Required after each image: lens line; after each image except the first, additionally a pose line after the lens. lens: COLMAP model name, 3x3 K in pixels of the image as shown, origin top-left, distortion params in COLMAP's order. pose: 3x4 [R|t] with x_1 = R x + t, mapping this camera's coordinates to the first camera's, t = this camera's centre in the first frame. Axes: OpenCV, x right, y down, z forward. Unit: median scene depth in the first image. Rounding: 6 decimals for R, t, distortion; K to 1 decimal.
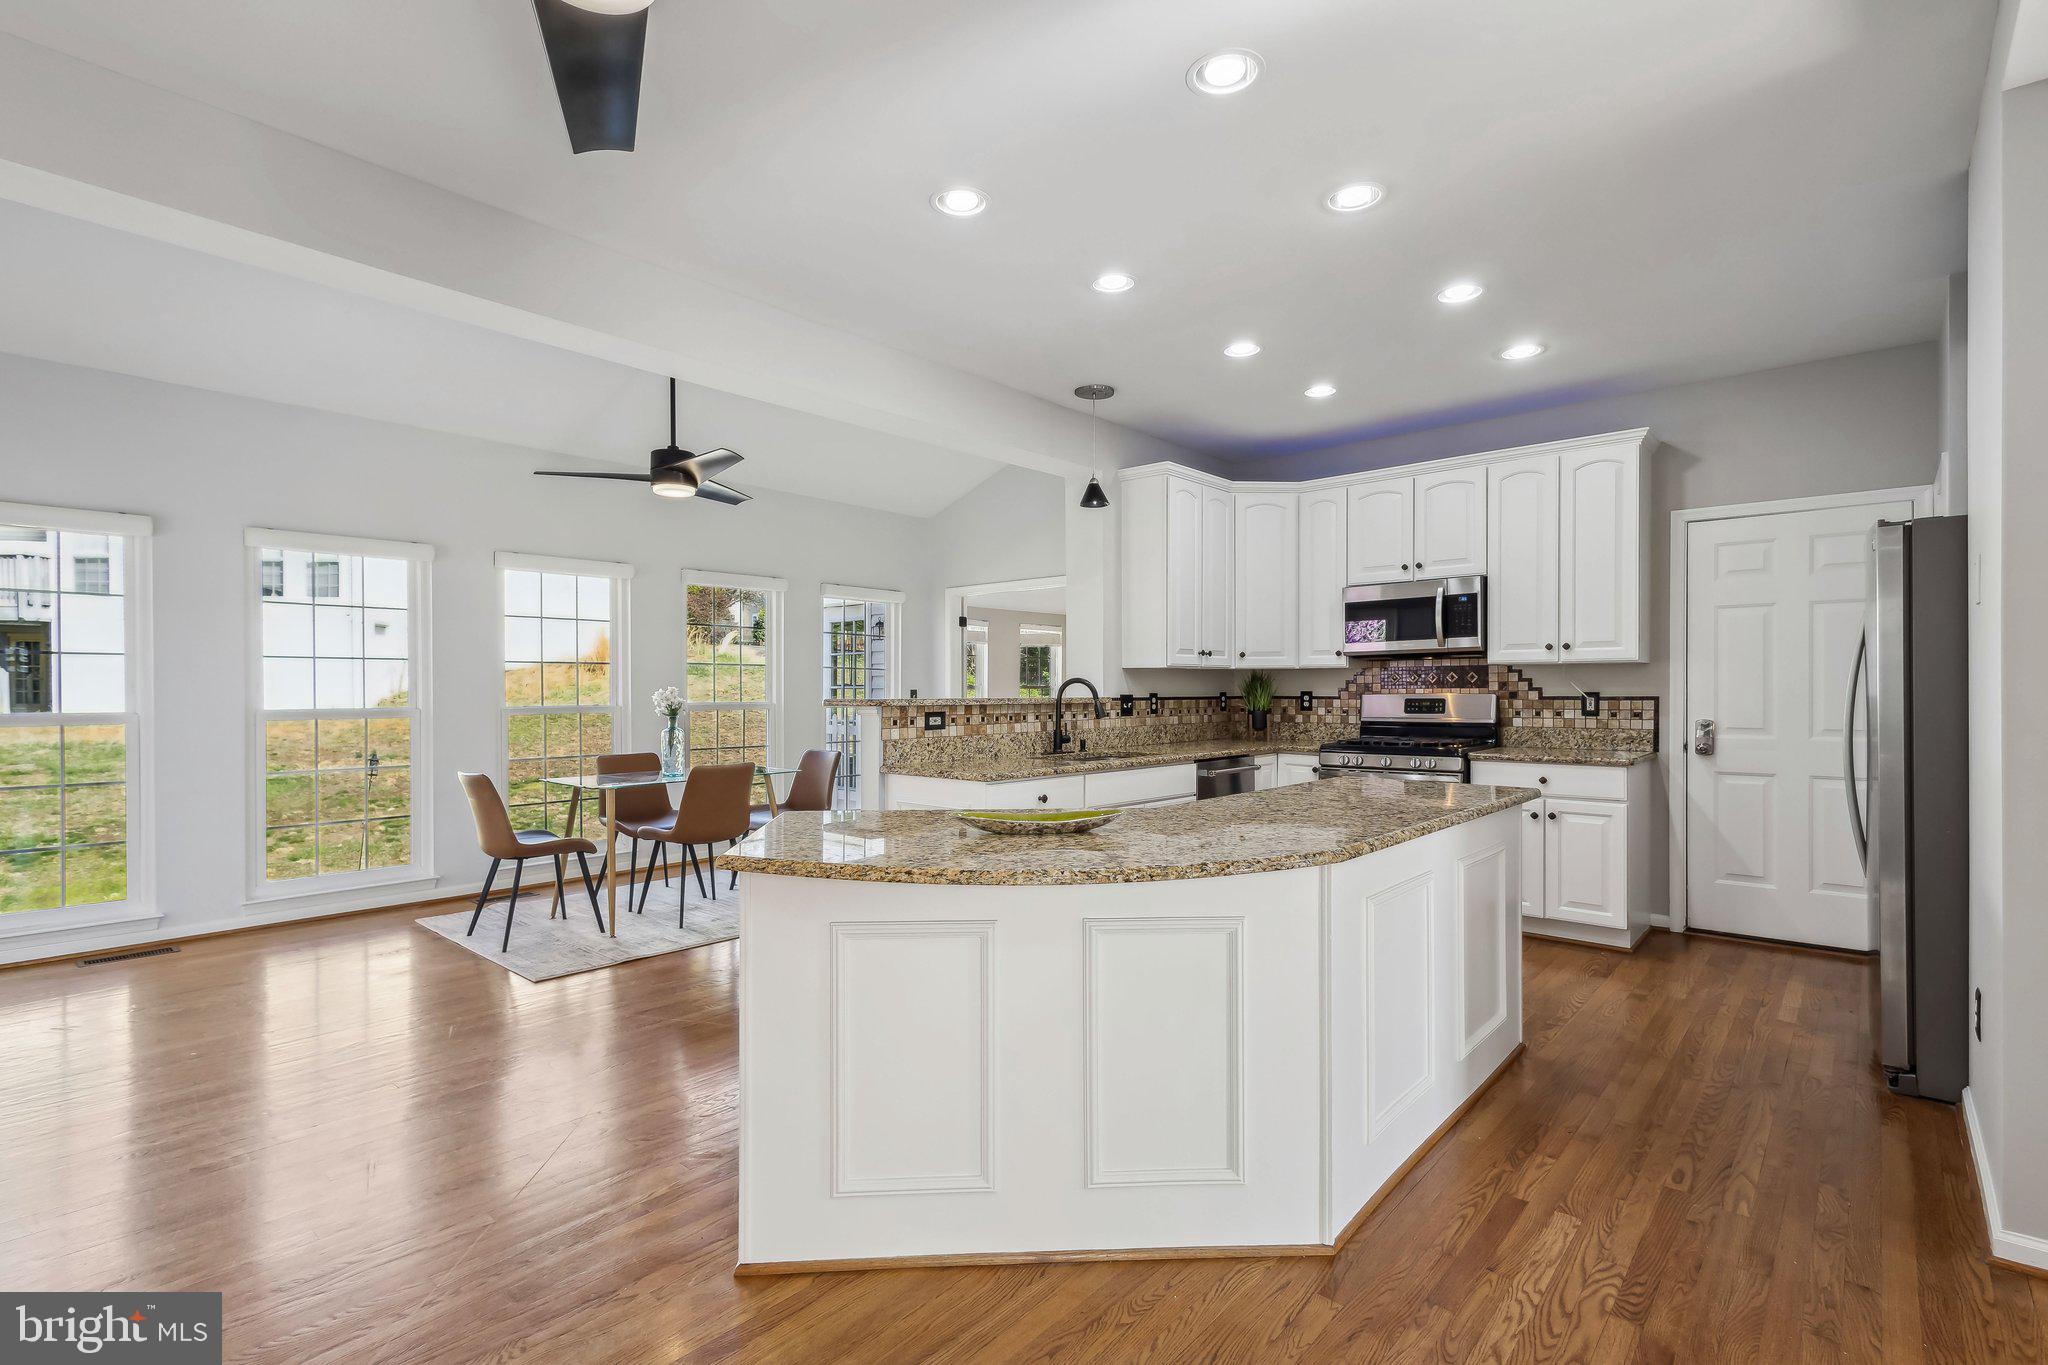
lens RADIAL K [[948.4, 0, 1033.8], [0, 948.4, 697.5], [0, 0, 1]] dist [0.013999, -0.003189]
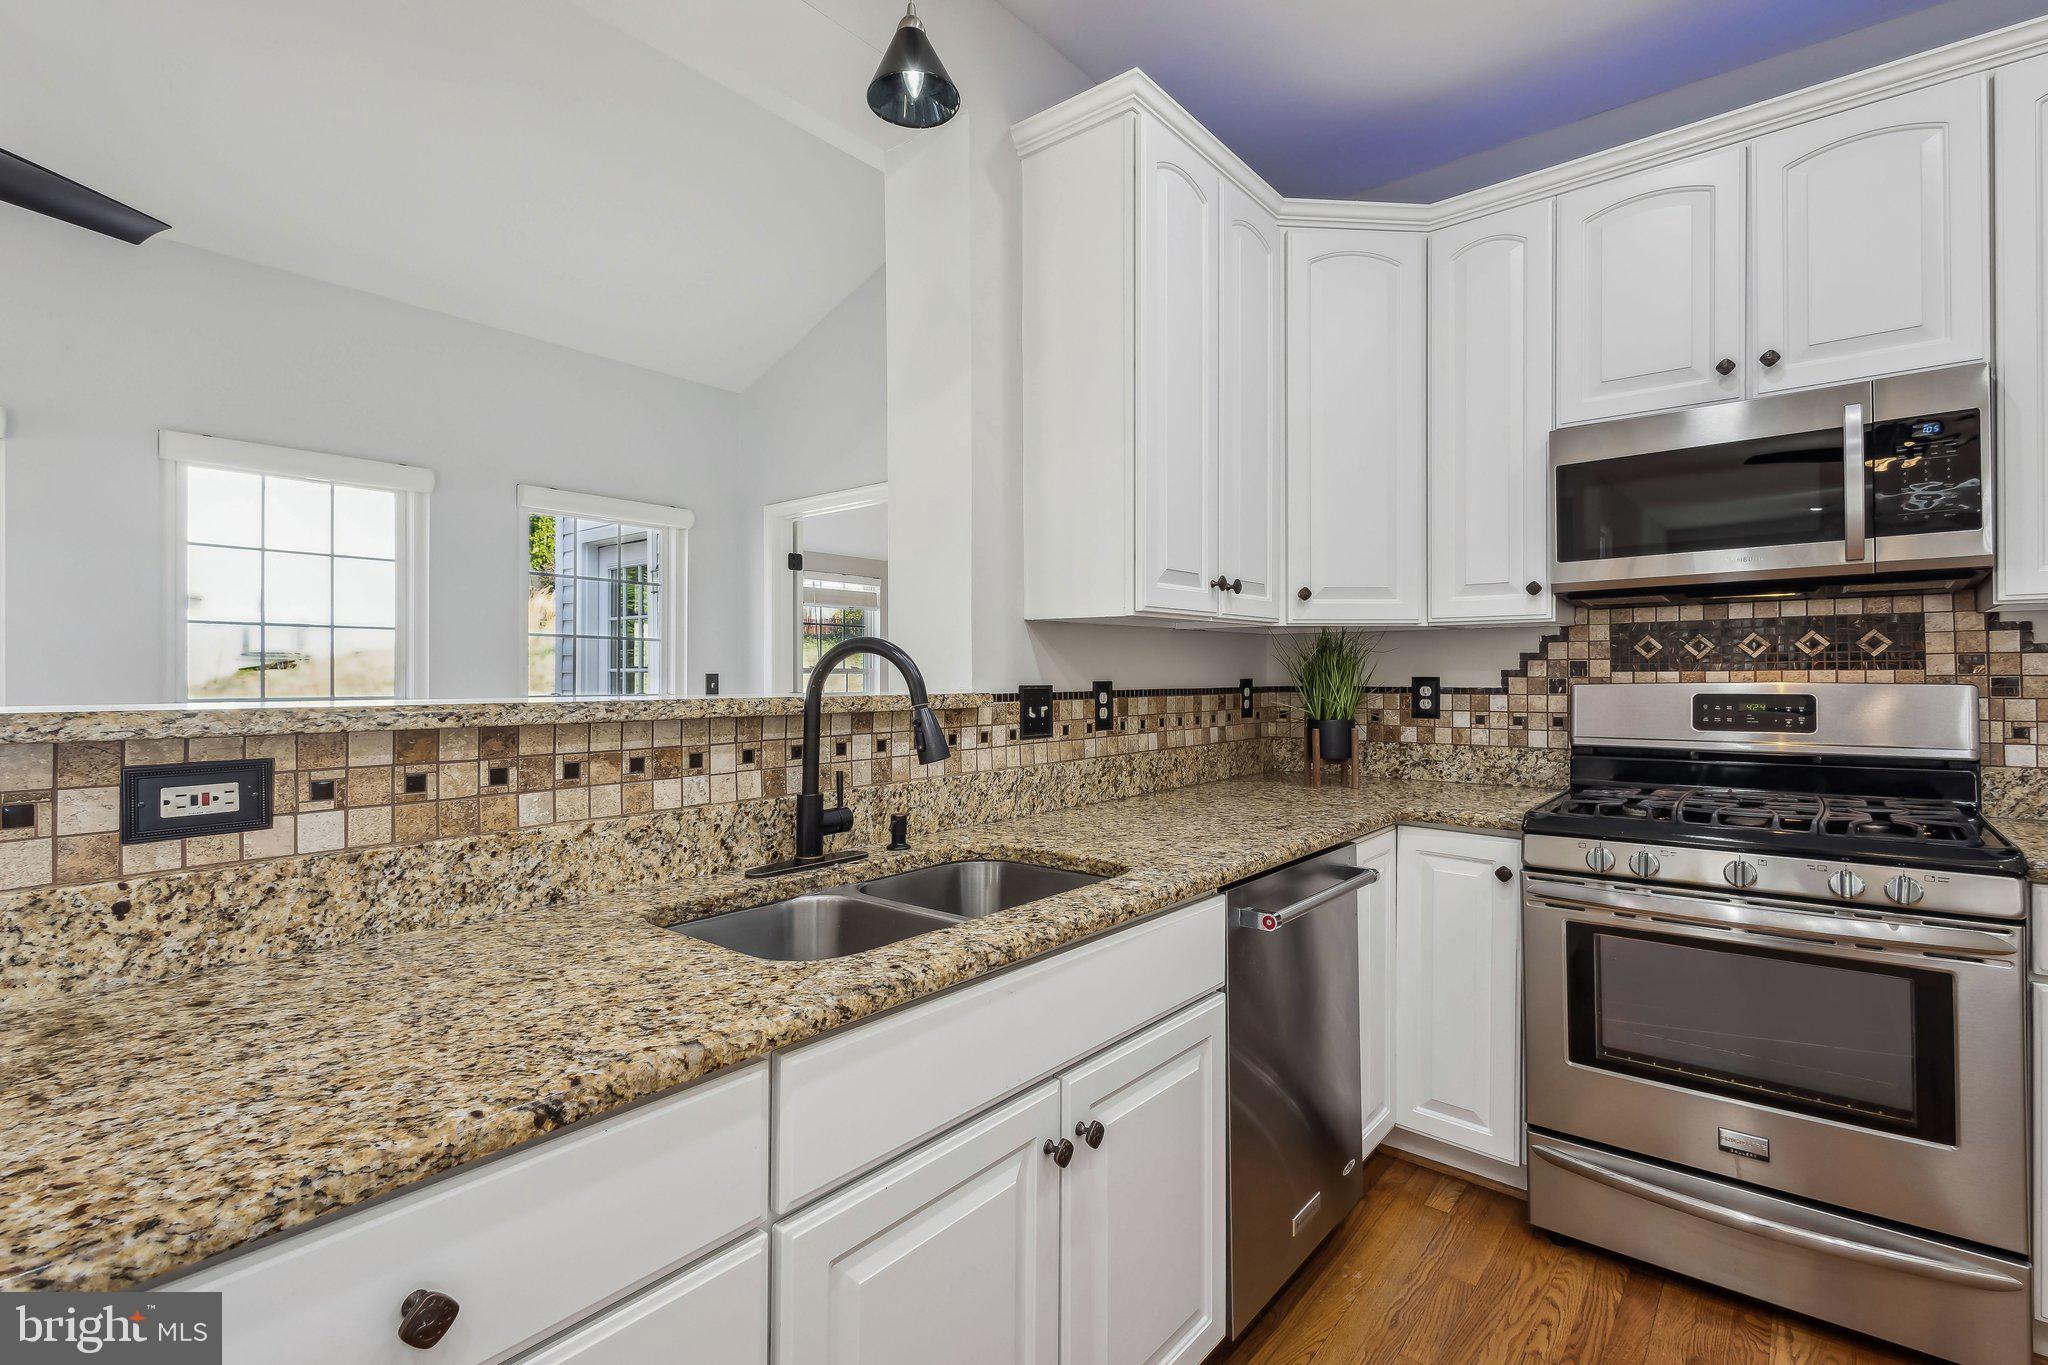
lens RADIAL K [[948.4, 0, 1026.7], [0, 948.4, 669.4], [0, 0, 1]] dist [0.013999, -0.003189]
pose [[0.999426, -0.000048, 0.033891, 0.083973], [0.000510, 0.999907, -0.013627, -0.004667], [-0.033887, 0.013637, 0.999333, 0.620531]]
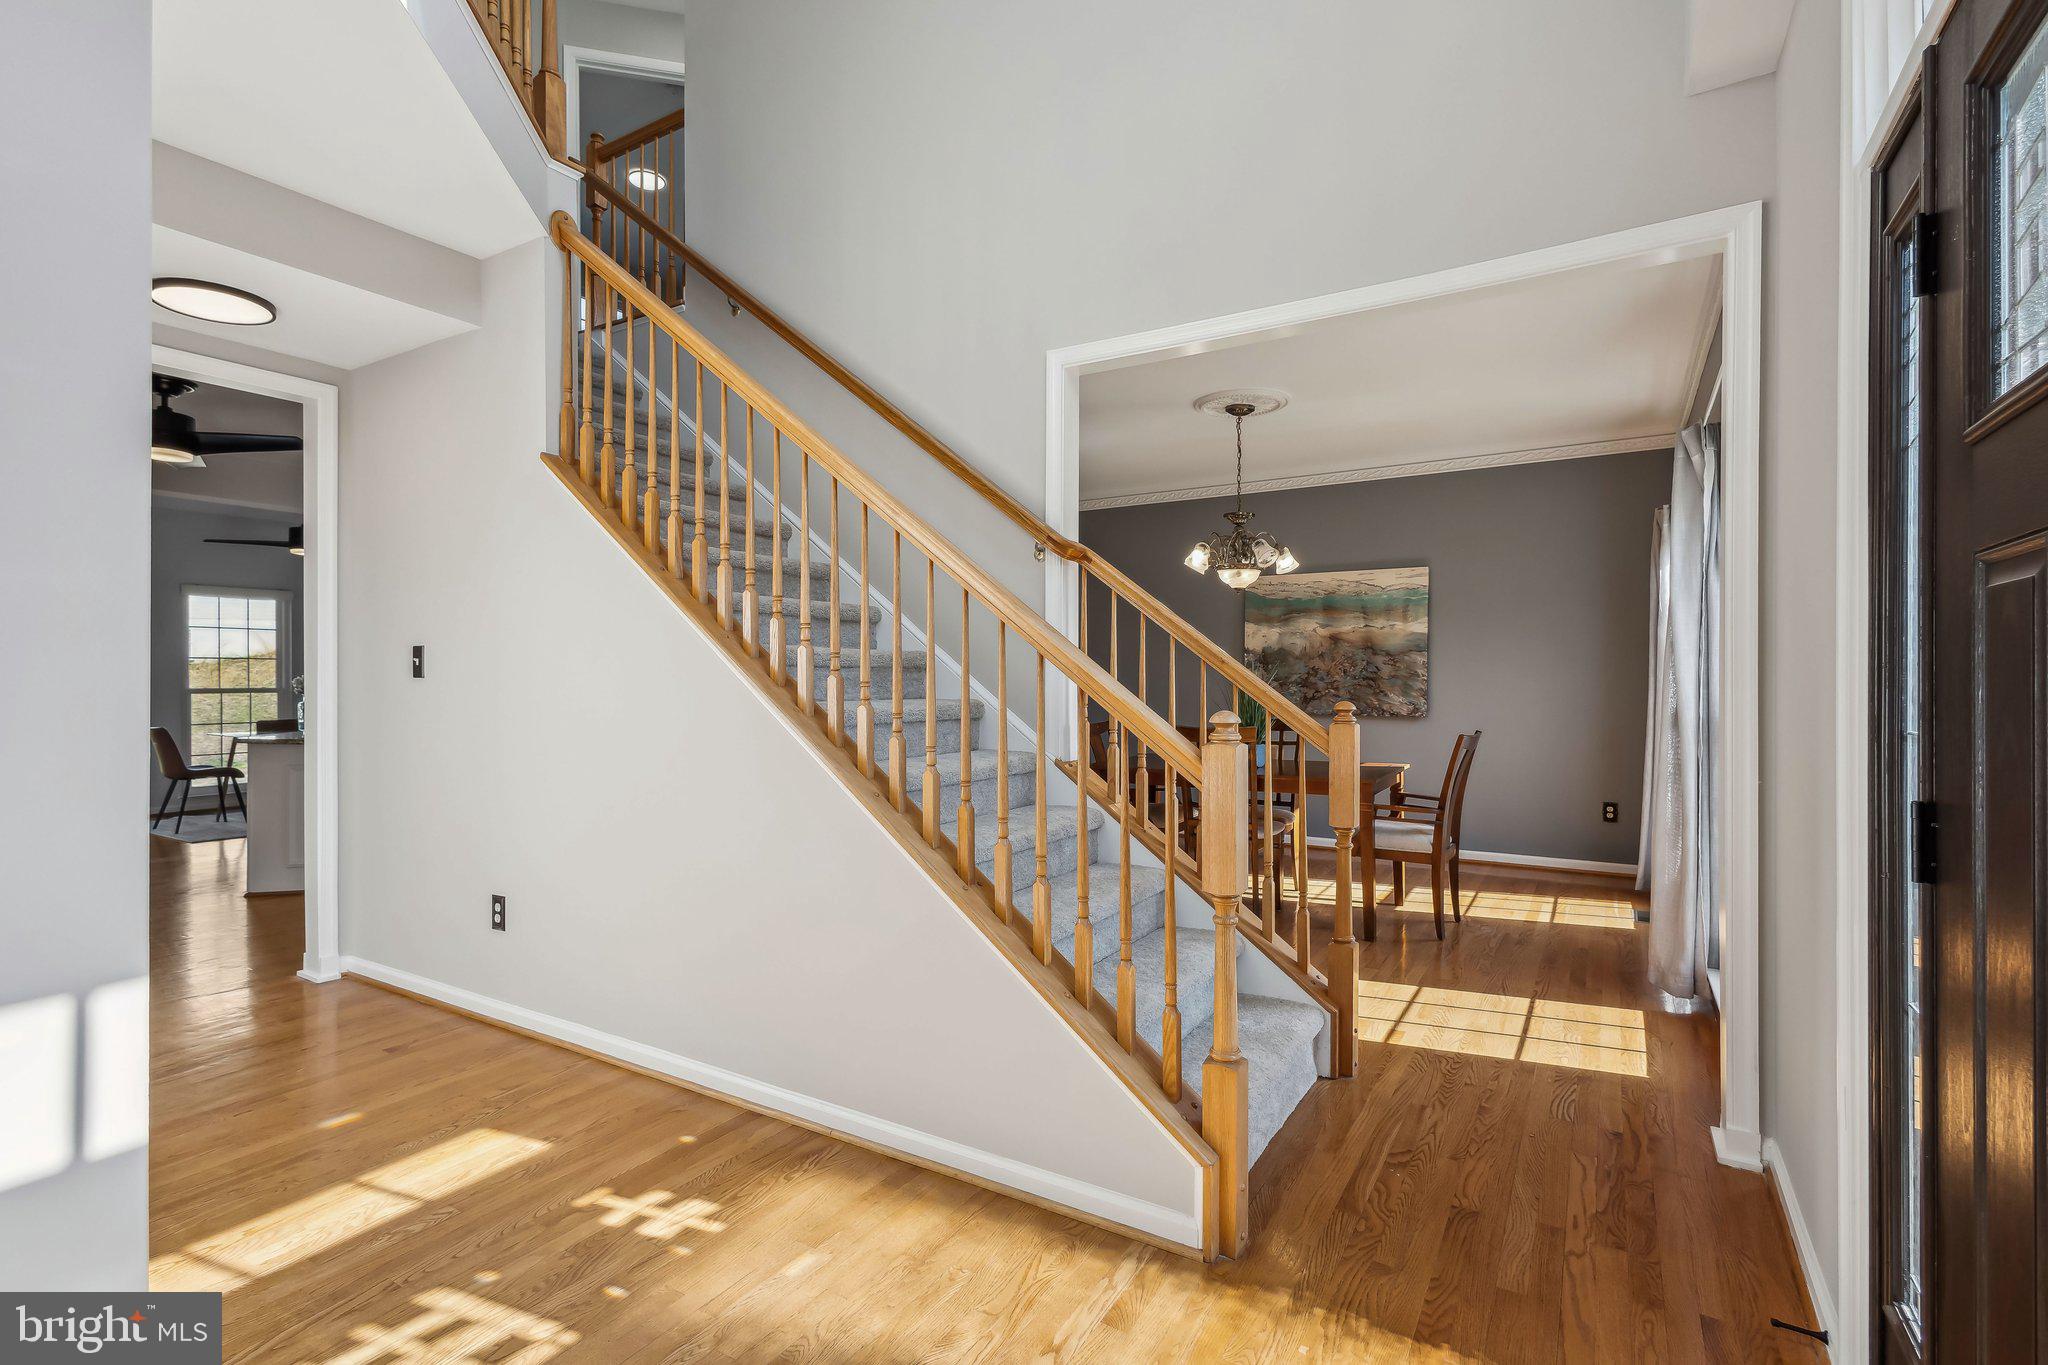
lens RADIAL K [[948.4, 0, 1014.8], [0, 948.4, 681.5], [0, 0, 1]] dist [0.013999, -0.003189]
pose [[0.987370, 0.006860, 0.158284, 0.532140], [-0.004468, 0.999870, -0.015465, 0.018650], [-0.158369, 0.014562, 0.987273, -0.750546]]
